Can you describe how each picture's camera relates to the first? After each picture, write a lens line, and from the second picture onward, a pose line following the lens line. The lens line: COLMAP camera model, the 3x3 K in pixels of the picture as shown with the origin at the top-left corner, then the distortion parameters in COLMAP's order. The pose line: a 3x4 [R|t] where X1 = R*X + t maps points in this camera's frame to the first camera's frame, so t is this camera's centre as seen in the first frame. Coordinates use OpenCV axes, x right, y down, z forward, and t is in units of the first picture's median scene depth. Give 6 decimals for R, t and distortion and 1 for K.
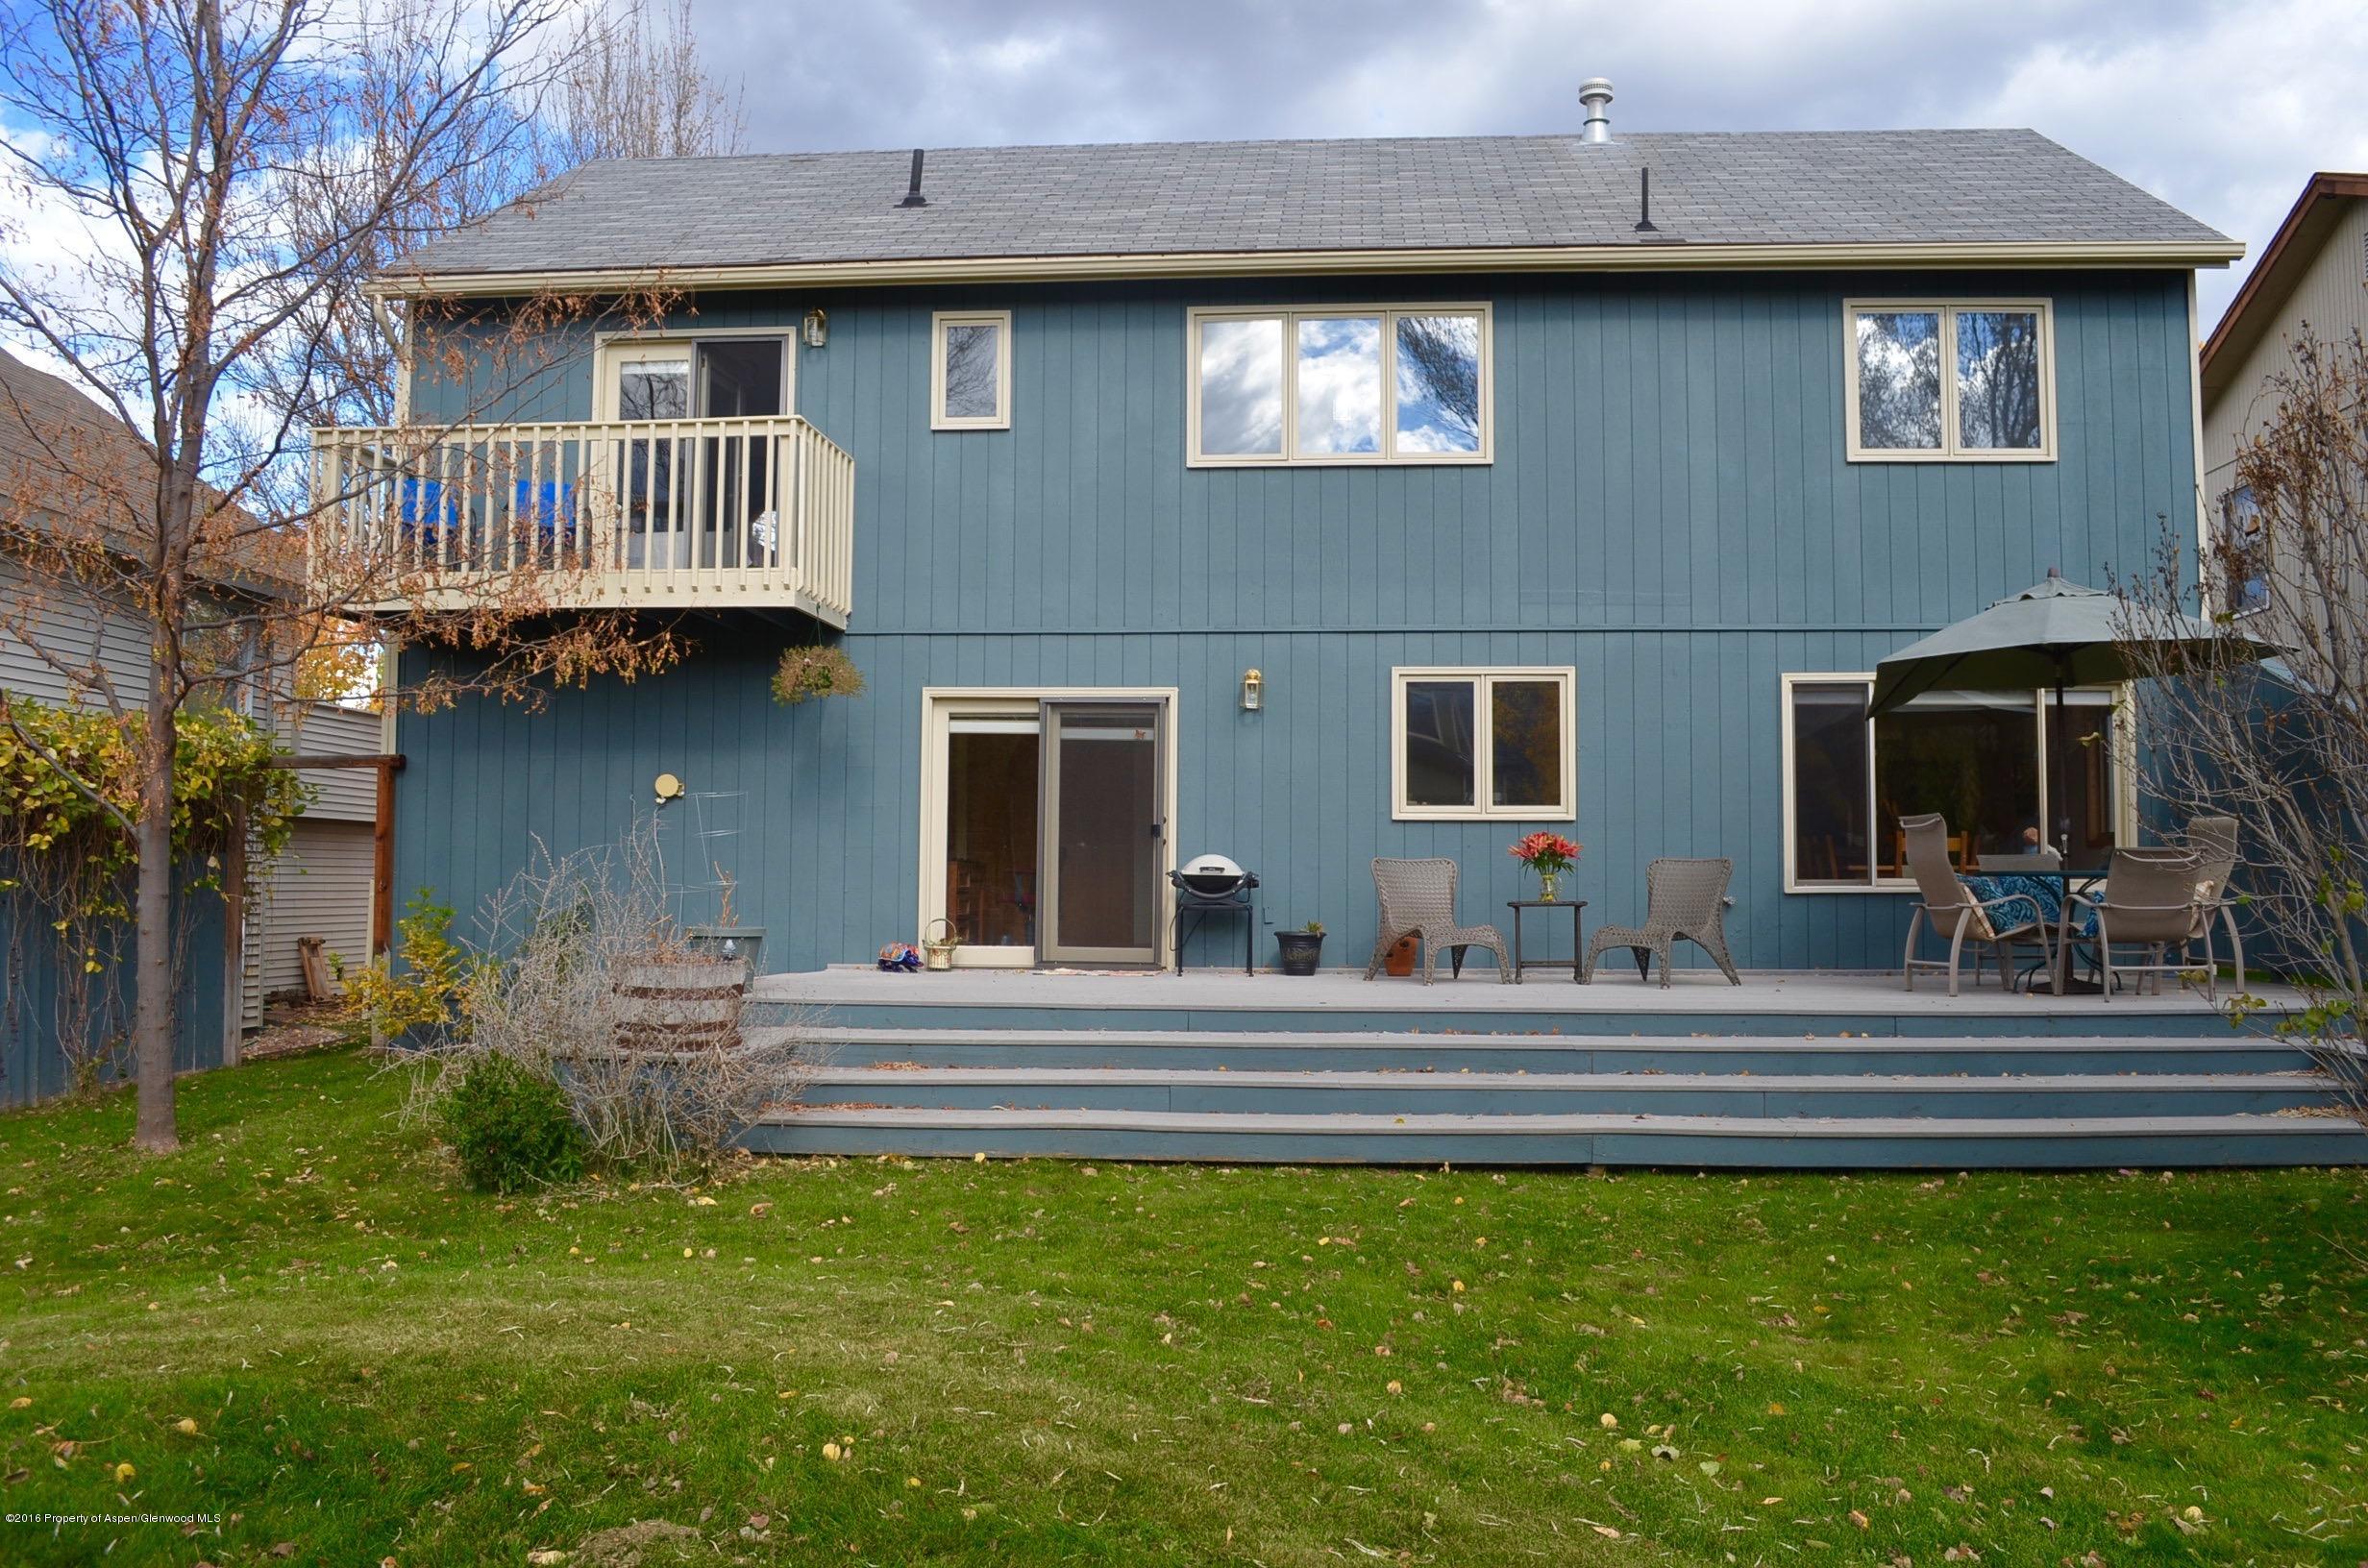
lens RADIAL K [[1822.0, 0, 1184.0], [0, 1822.0, 784.0], [0, 0, 1]] dist [-0.073257, 0.003875]
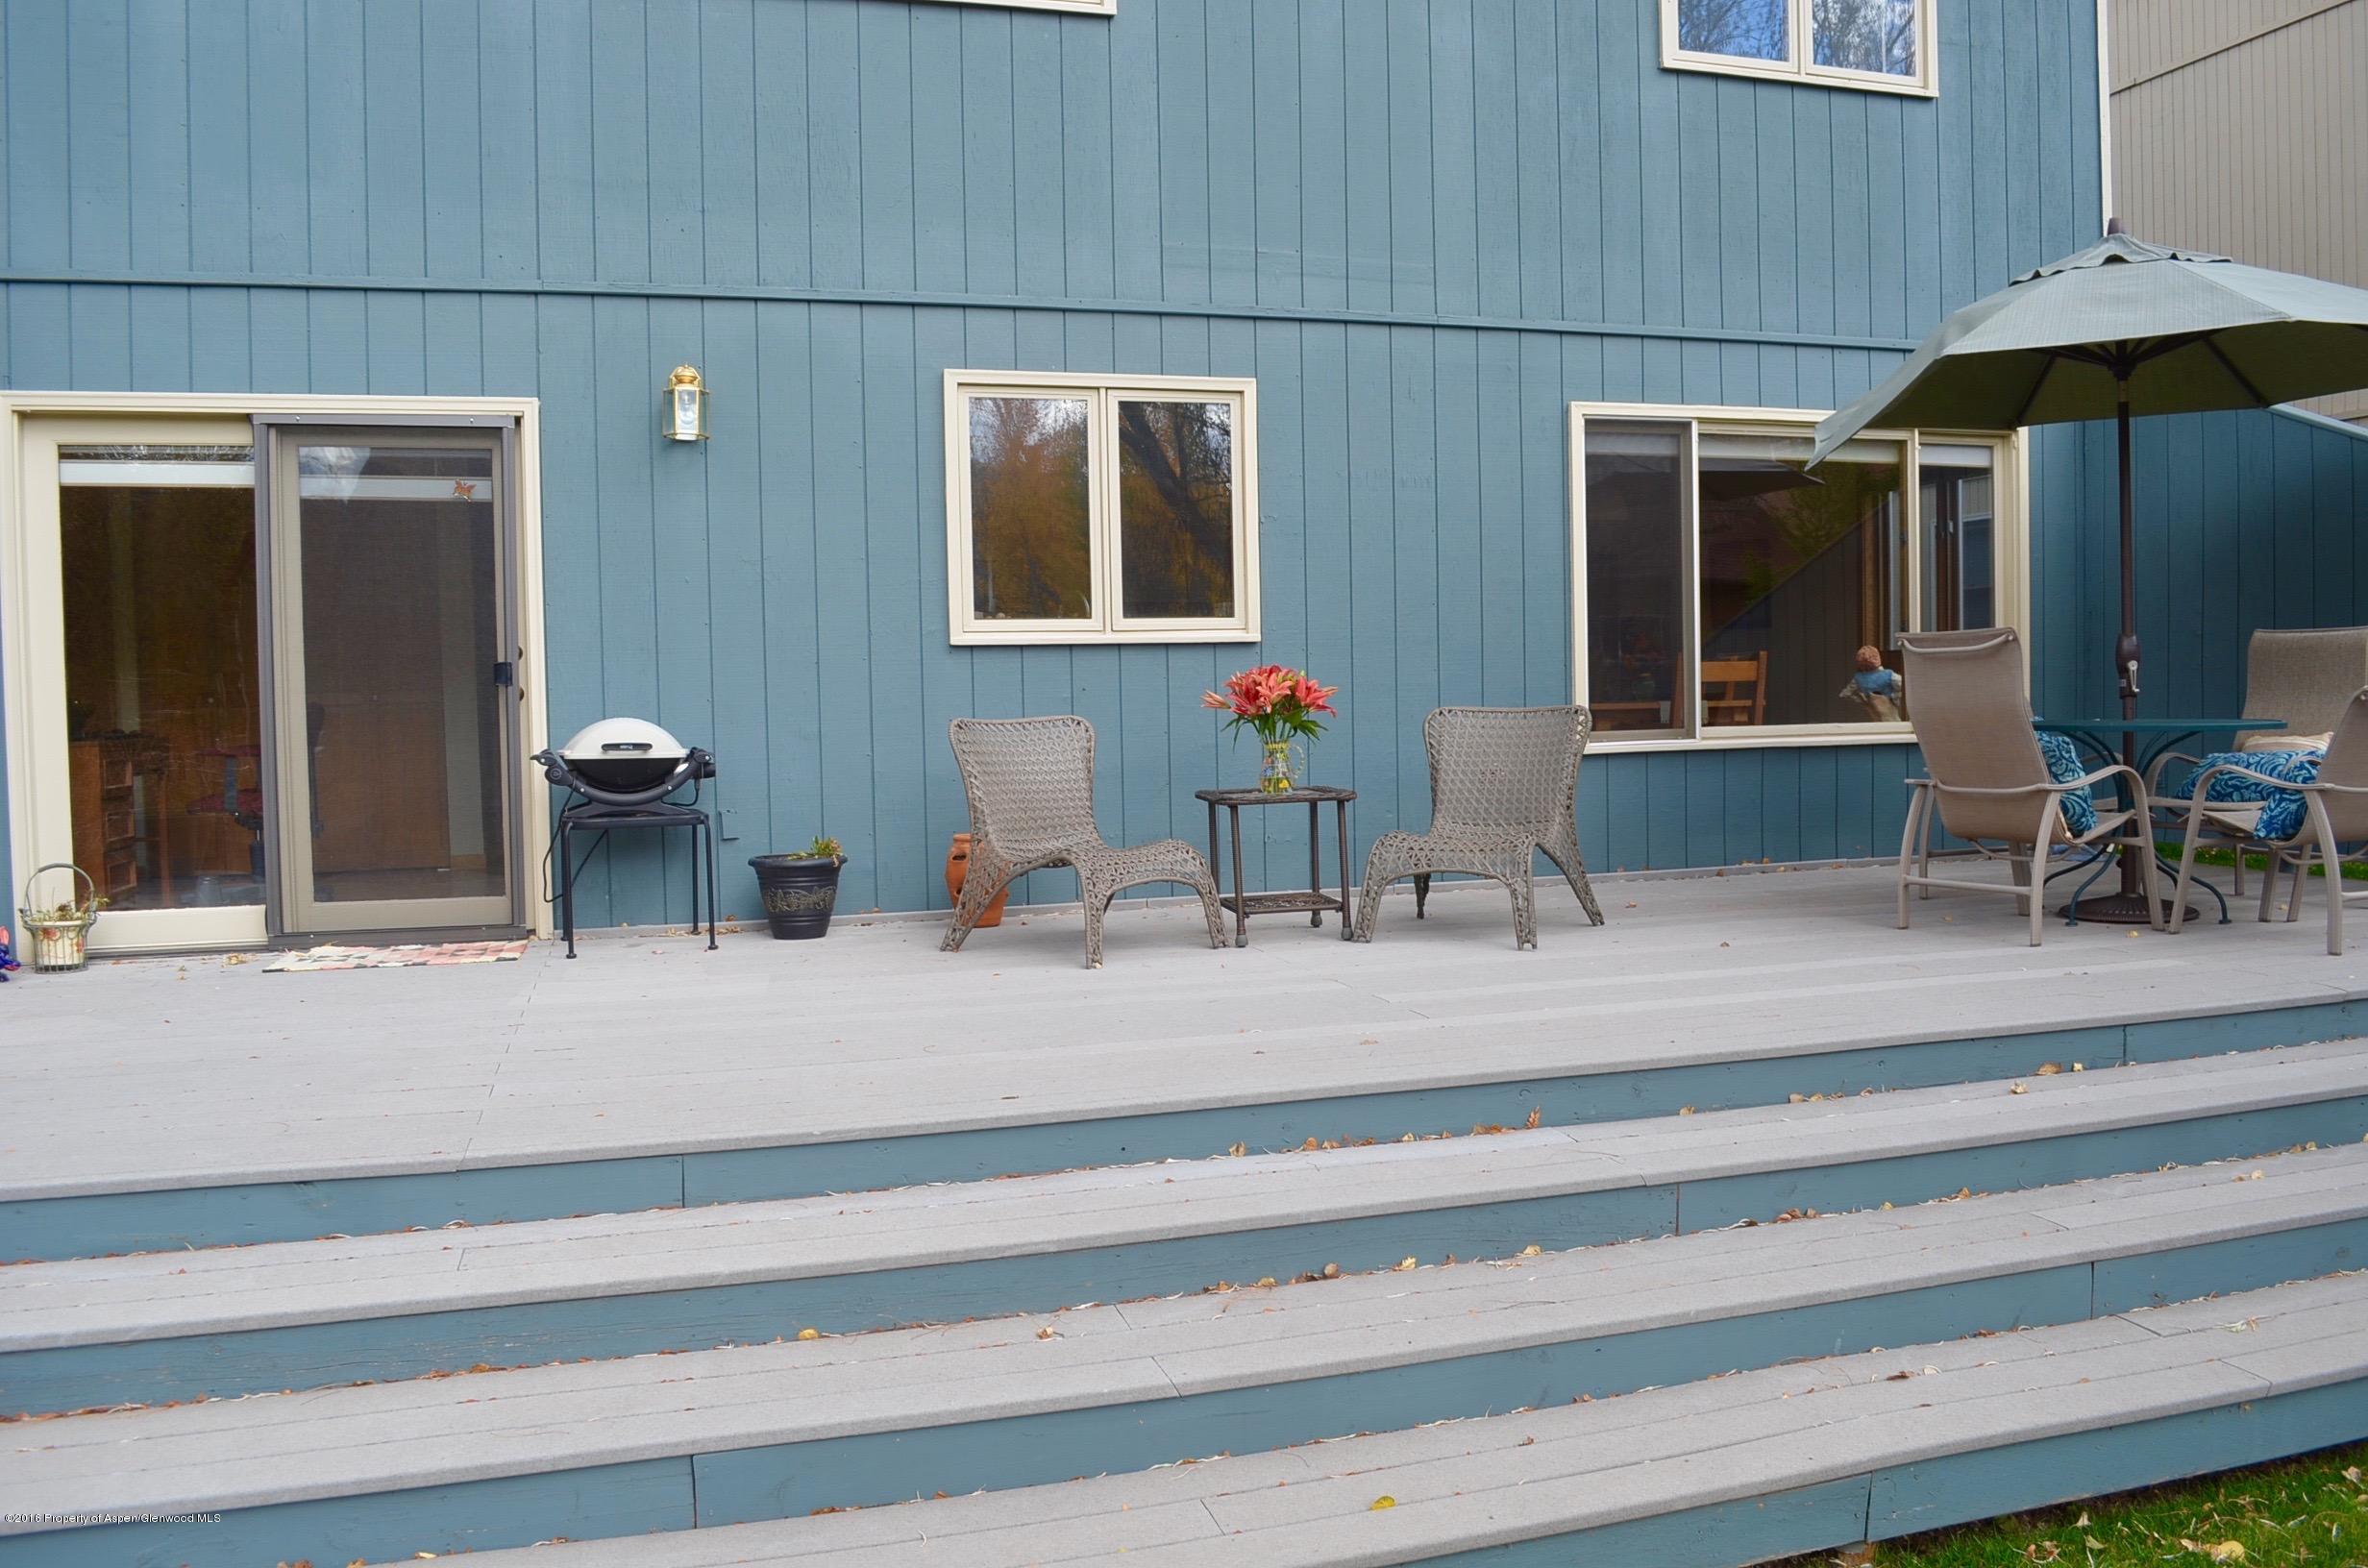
lens RADIAL K [[1822.0, 0, 1184.0], [0, 1822.0, 784.0], [0, 0, 1]] dist [-0.073257, 0.003875]
pose [[0.926853, -0.043216, 0.372929, -0.029424], [0.004311, 0.994512, 0.104531, 0.003883], [-0.375400, -0.095277, 0.921953, 0.454464]]
